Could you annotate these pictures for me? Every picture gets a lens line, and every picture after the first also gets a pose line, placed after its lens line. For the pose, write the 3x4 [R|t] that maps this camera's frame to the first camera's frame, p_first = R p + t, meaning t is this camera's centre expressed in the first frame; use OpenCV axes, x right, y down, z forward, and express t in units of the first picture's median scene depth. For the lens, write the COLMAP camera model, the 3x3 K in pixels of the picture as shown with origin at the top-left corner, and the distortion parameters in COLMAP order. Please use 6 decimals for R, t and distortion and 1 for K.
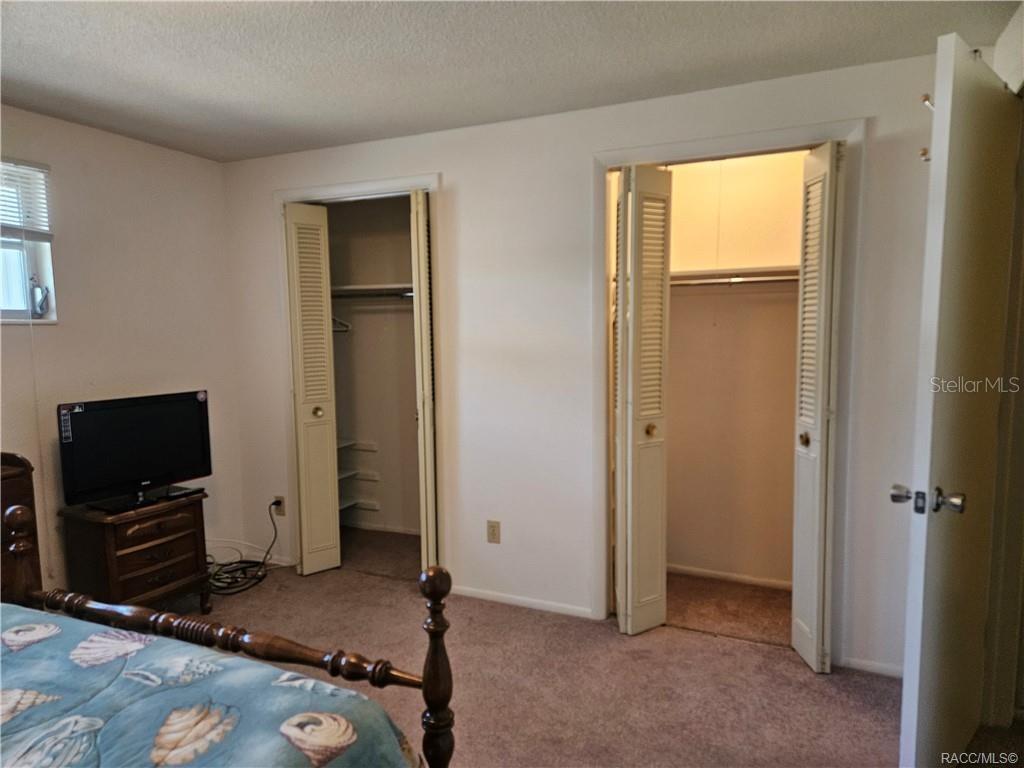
lens RADIAL K [[674.3, 0, 506.7], [0, 674.3, 391.4], [0, 0, 1]] dist [0.084852, -0.076297]
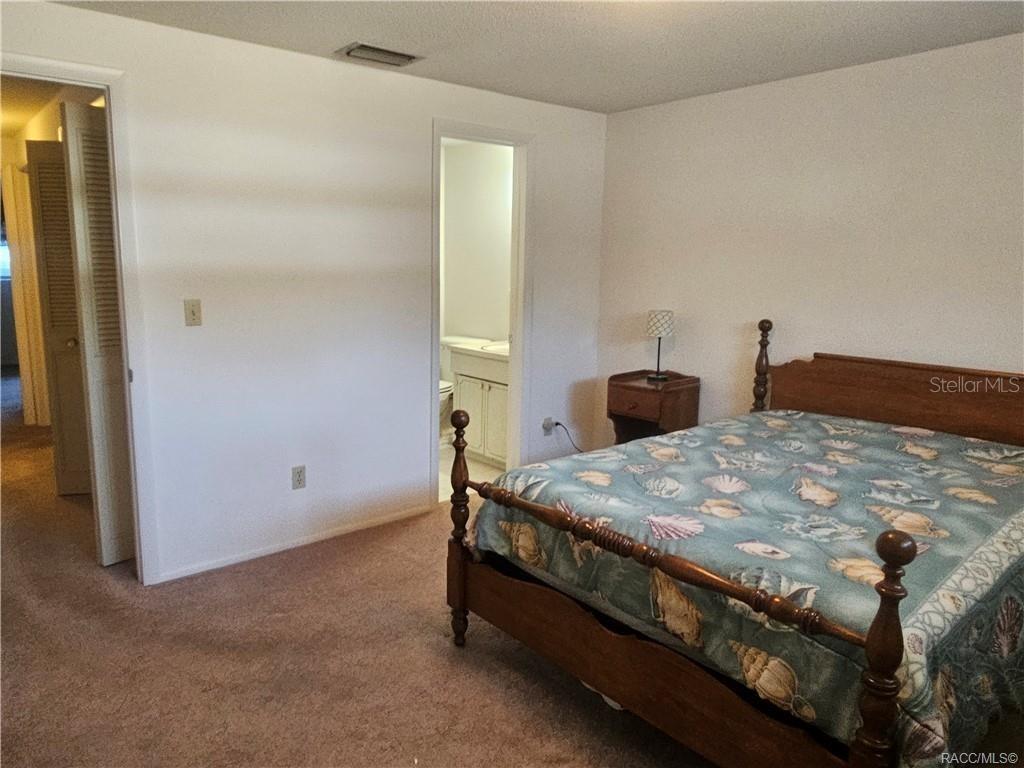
lens RADIAL K [[702.0, 0, 471.2], [0, 702.0, 384.9], [0, 0, 1]] dist [0.002477, 0.001138]
pose [[-0.895896, -0.074141, 0.438034, -0.545108], [0.046609, 0.964849, 0.258637, -0.147581], [-0.441813, 0.252128, -0.860949, 1.523134]]
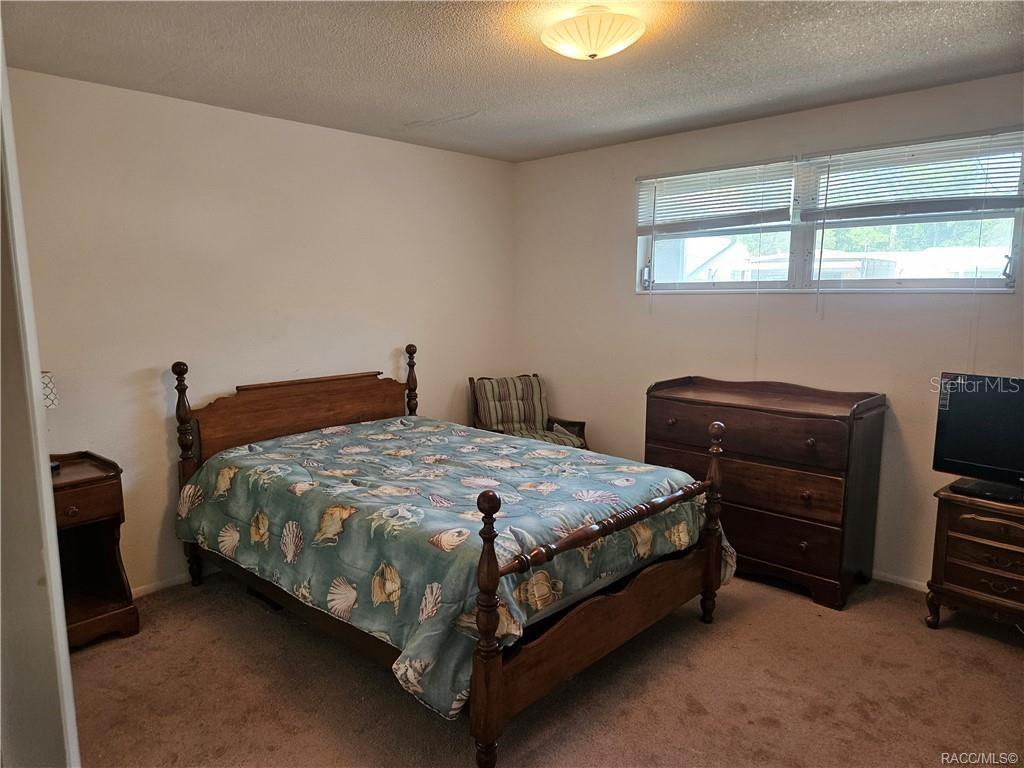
lens RADIAL K [[675.1, 0, 489.2], [0, 675.1, 403.2], [0, 0, 1]] dist [0.078942, -0.073581]
pose [[-0.340056, 0.171202, -0.924690, 0.683740], [-0.087447, 0.973272, 0.212355, -0.120104], [0.936330, 0.153074, -0.315996, 0.870057]]
